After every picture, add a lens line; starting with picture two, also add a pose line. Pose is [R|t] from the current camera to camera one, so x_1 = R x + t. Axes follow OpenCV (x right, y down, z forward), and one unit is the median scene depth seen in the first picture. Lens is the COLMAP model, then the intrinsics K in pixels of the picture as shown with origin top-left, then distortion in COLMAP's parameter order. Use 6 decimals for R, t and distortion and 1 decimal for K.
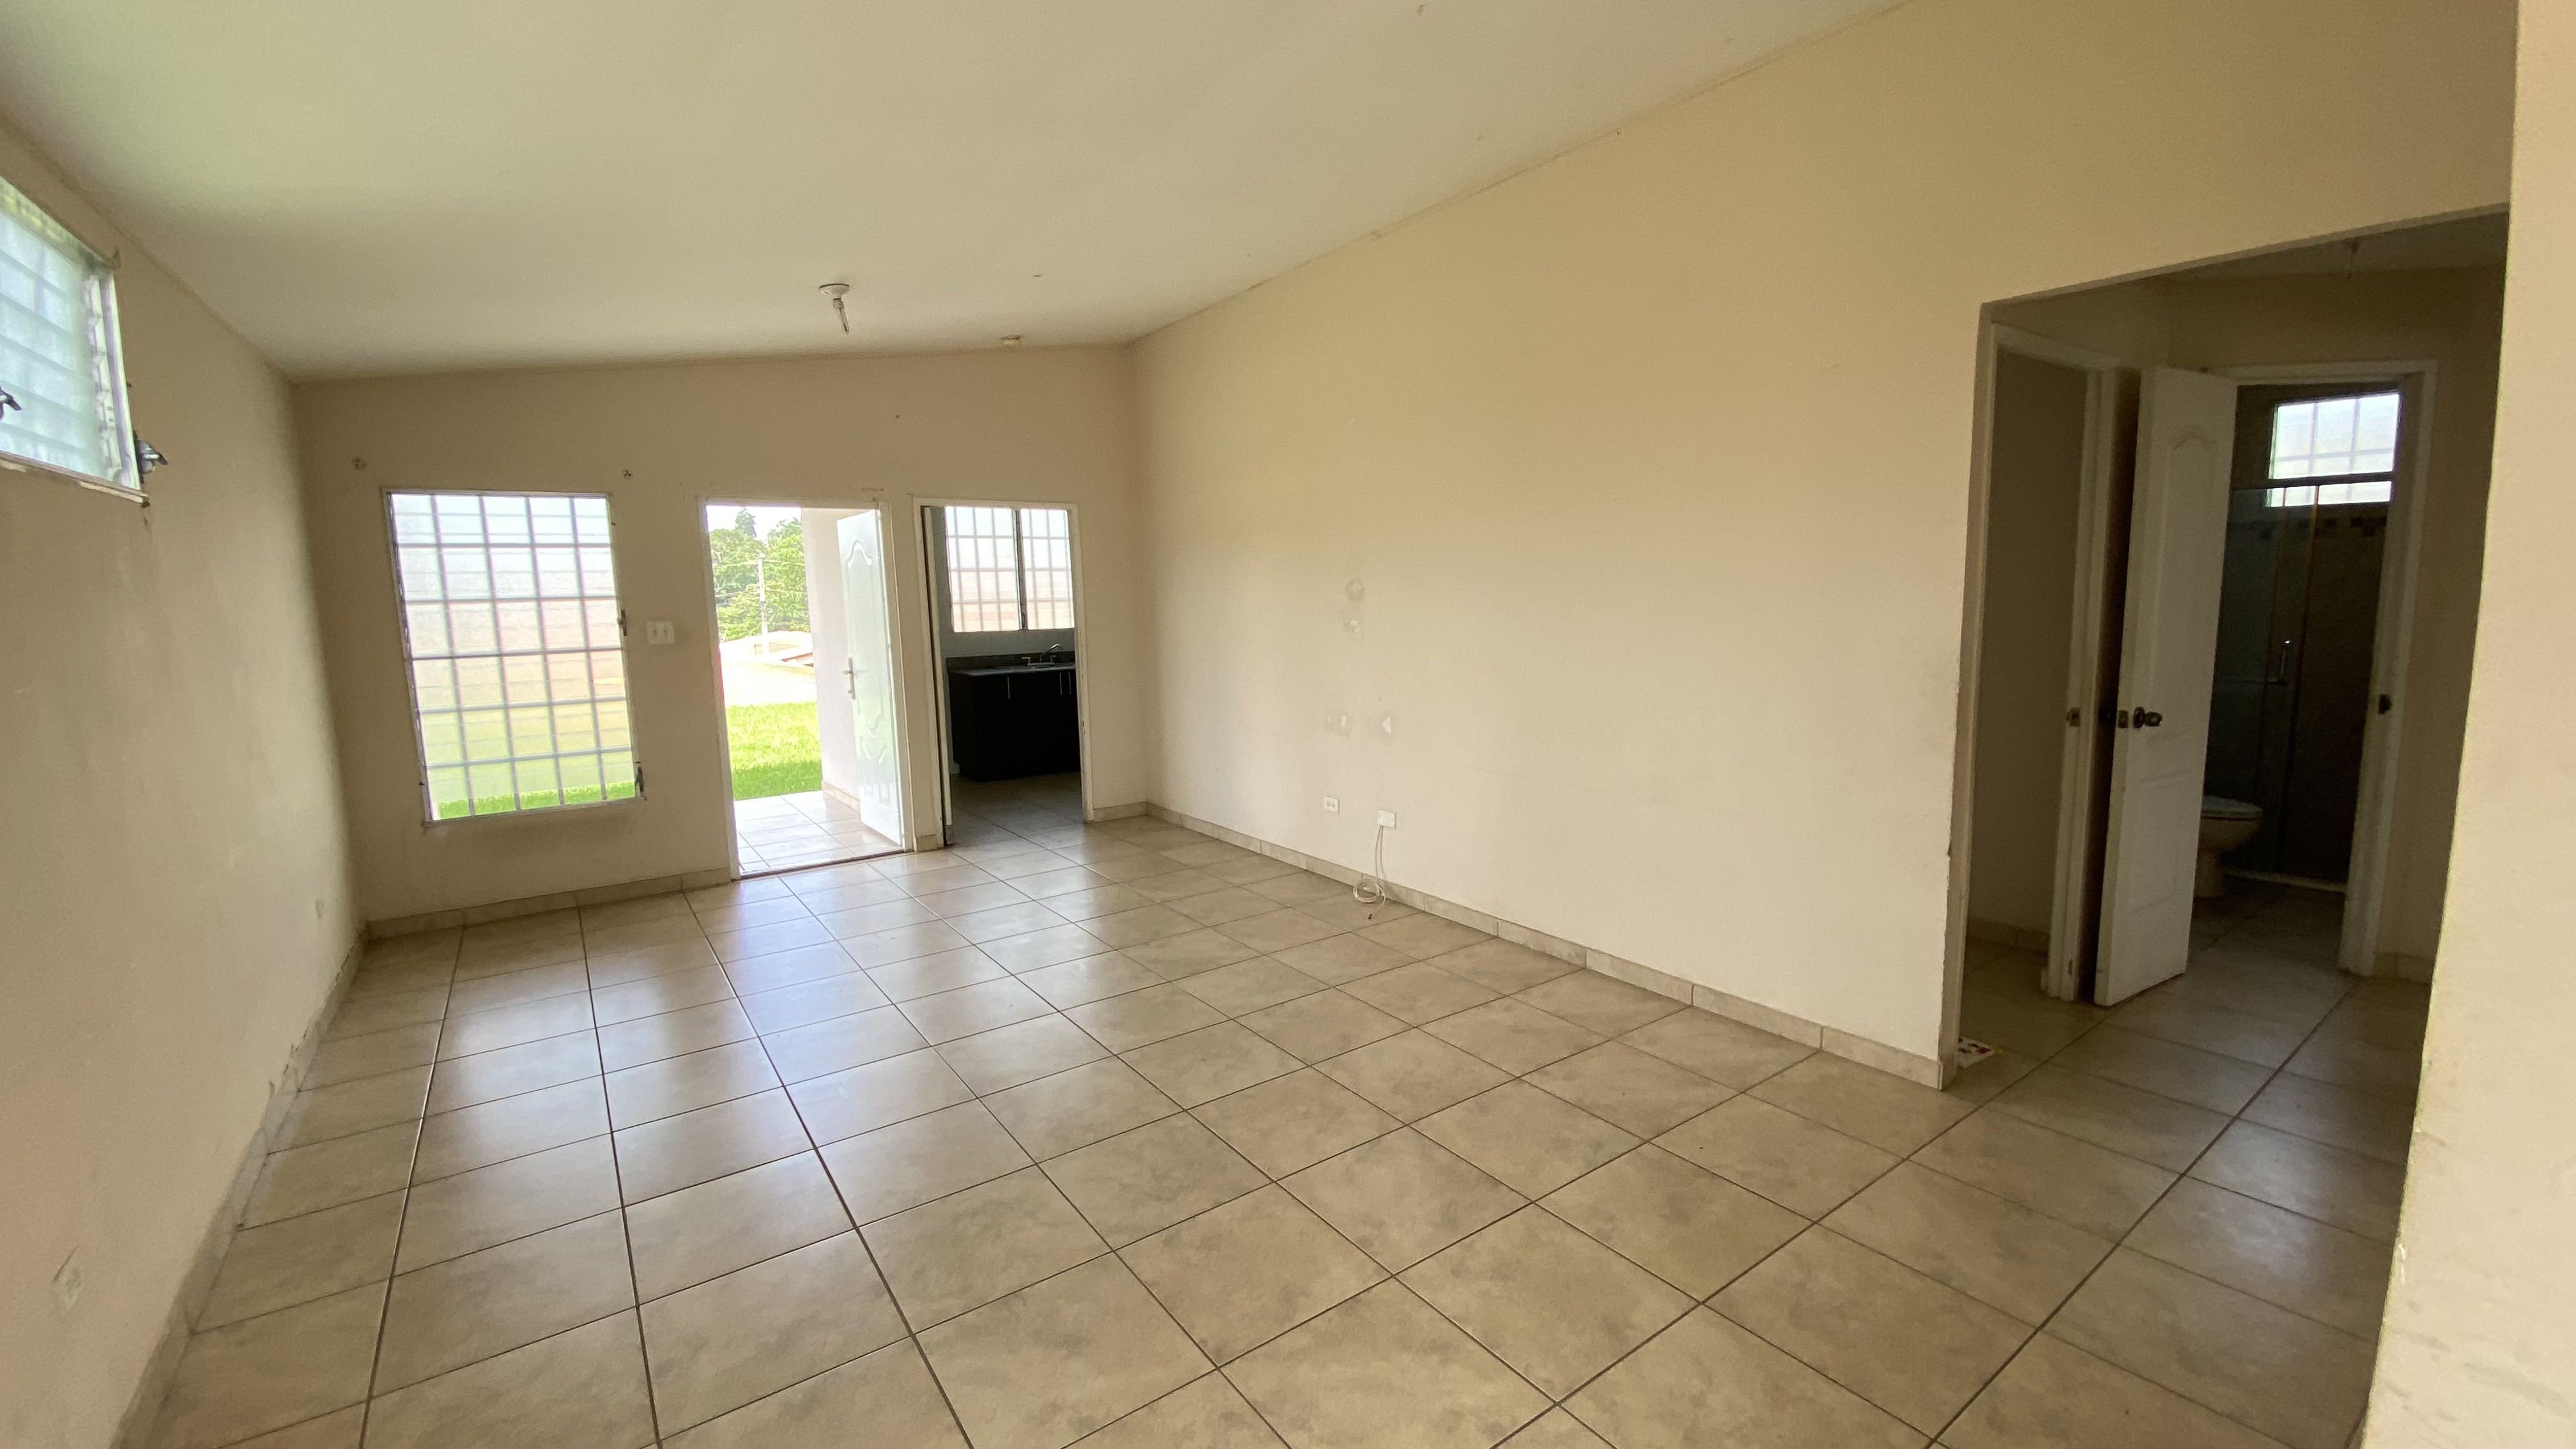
lens RADIAL K [[1042.0, 0, 1288.0], [0, 1042.0, 724.5], [0, 0, 1]] dist [-0.000874, -0.000111]
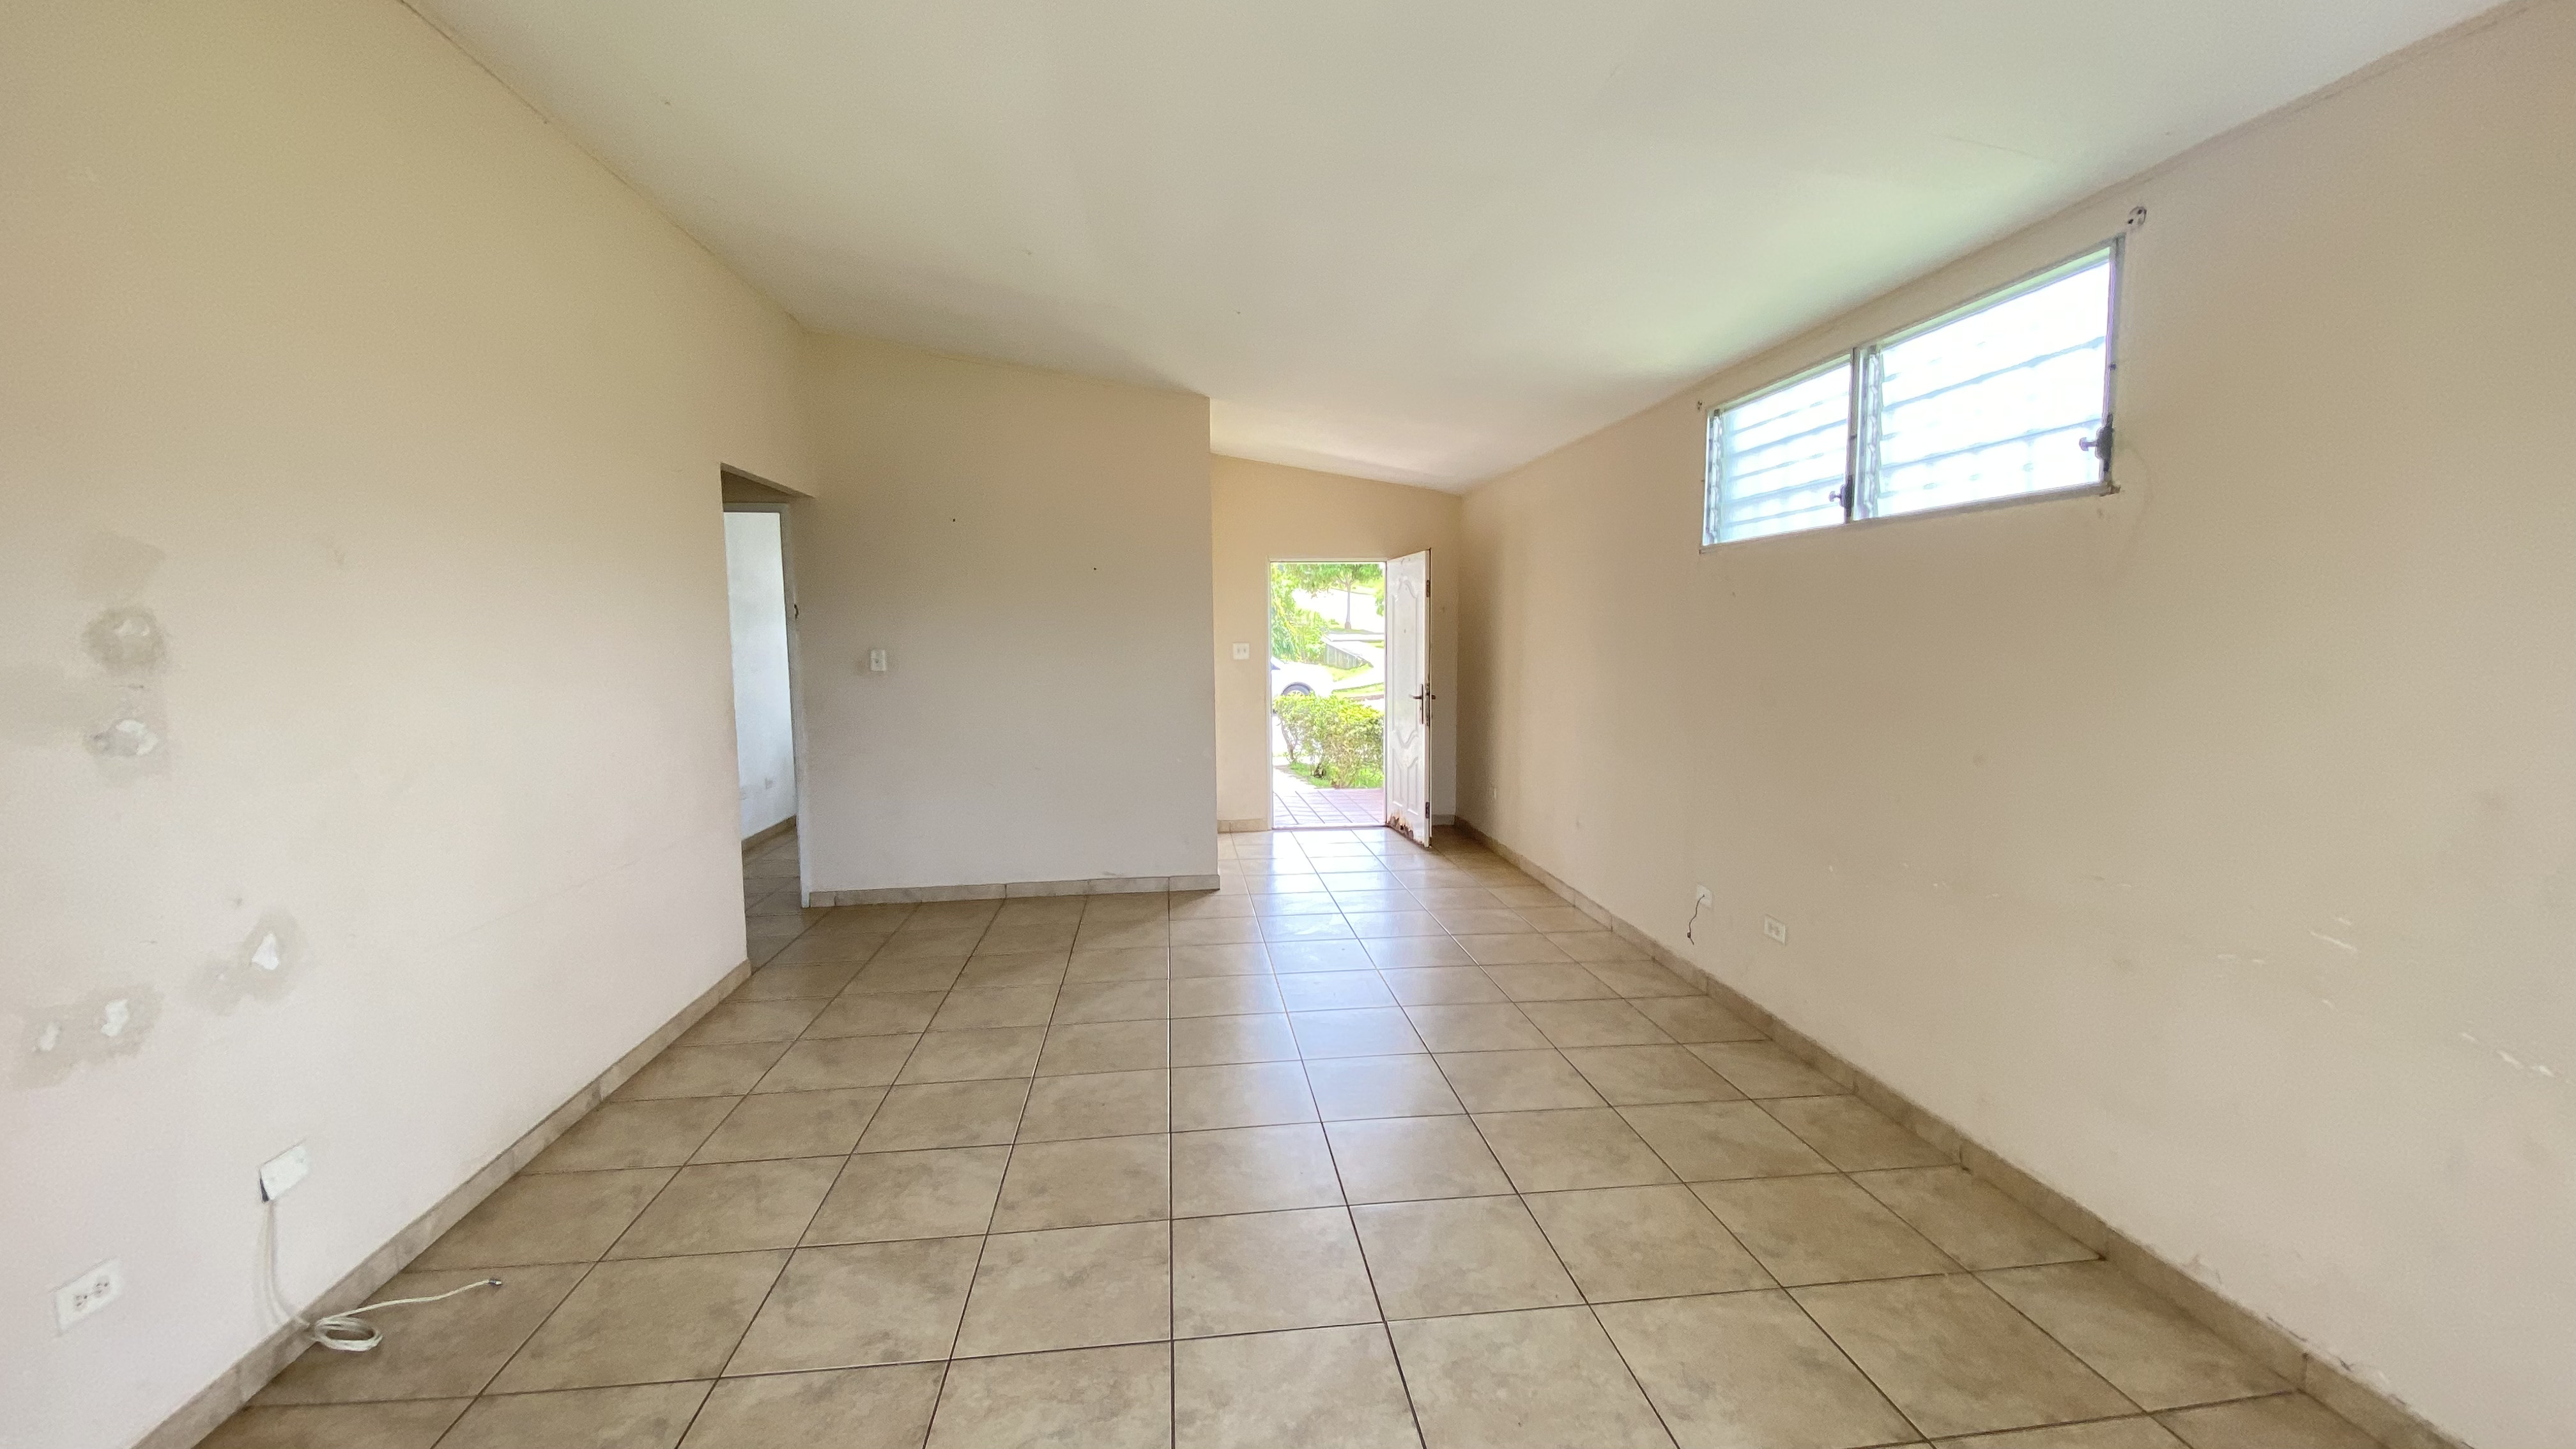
lens RADIAL K [[1007.6, 0, 1288.0], [0, 1007.6, 724.5], [0, 0, 1]] dist [0.000244, 0.000043]
pose [[-0.874060, -0.017546, 0.485502, -0.599142], [0.090610, 0.975924, 0.198397, -0.172647], [-0.477294, 0.217402, -0.851426, 1.444720]]
